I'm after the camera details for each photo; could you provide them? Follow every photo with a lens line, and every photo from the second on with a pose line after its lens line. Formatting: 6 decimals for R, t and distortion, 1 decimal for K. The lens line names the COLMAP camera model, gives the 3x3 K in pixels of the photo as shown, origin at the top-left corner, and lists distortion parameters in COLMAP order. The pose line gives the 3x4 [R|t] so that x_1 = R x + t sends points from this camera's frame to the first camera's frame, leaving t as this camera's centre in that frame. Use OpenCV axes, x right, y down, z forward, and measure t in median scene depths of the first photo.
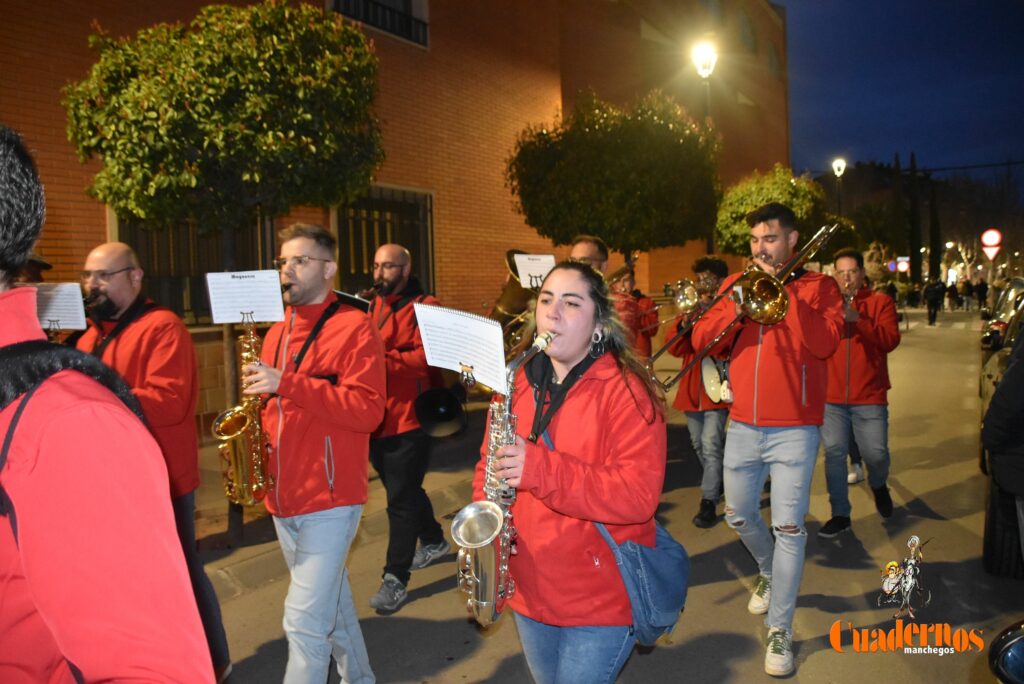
lens RADIAL K [[829.7, 0, 509.0], [0, 829.7, 339.2], [0, 0, 1]] dist [-0.132171, 0.006932]
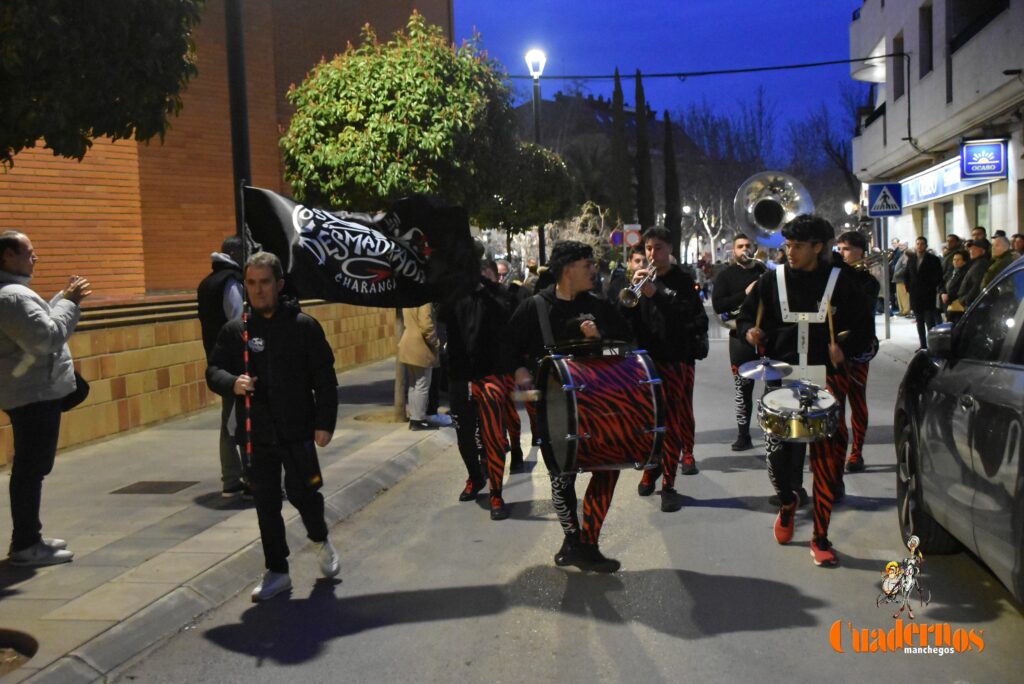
lens RADIAL K [[1188.9, 0, 519.1], [0, 1188.9, 341.8], [0, 0, 1]] dist [-0.004409, 0.000000]
pose [[0.931298, -0.032659, 0.362791, 0.132008], [0.035395, 0.999373, -0.000896, -0.023533], [-0.362534, 0.013675, 0.931870, 0.340746]]
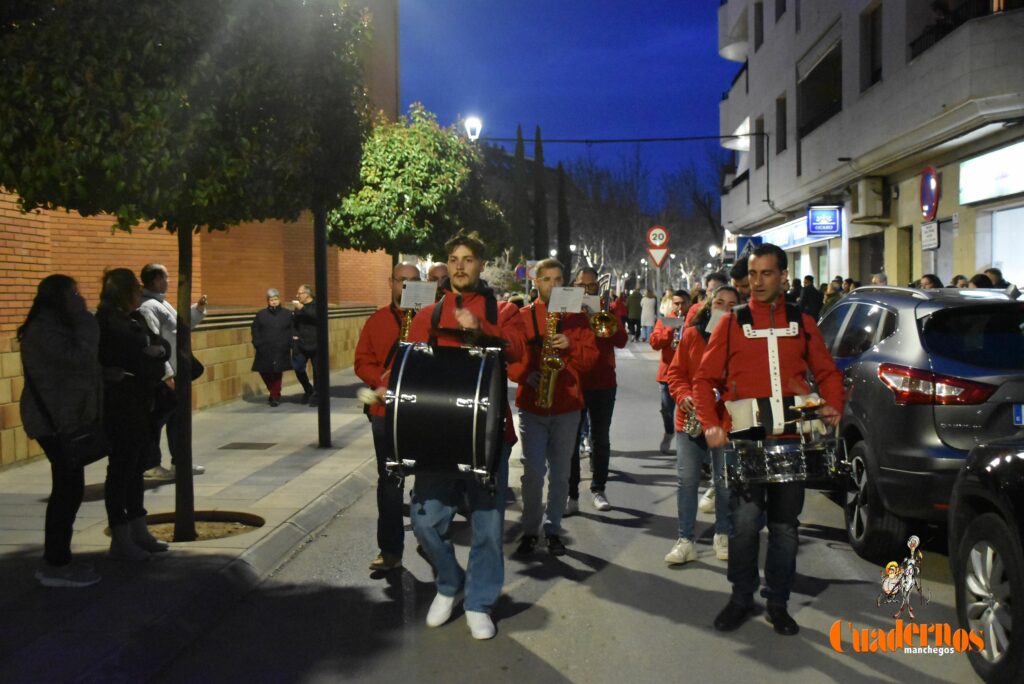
lens RADIAL K [[1103.3, 0, 547.4], [0, 1103.3, 330.0], [0, 0, 1]] dist [-0.059285, 0.000000]
pose [[0.878745, -0.000412, 0.477291, 0.014306], [0.016940, 0.999397, -0.030325, -0.013506], [-0.476990, 0.034733, 0.878222, 0.210379]]
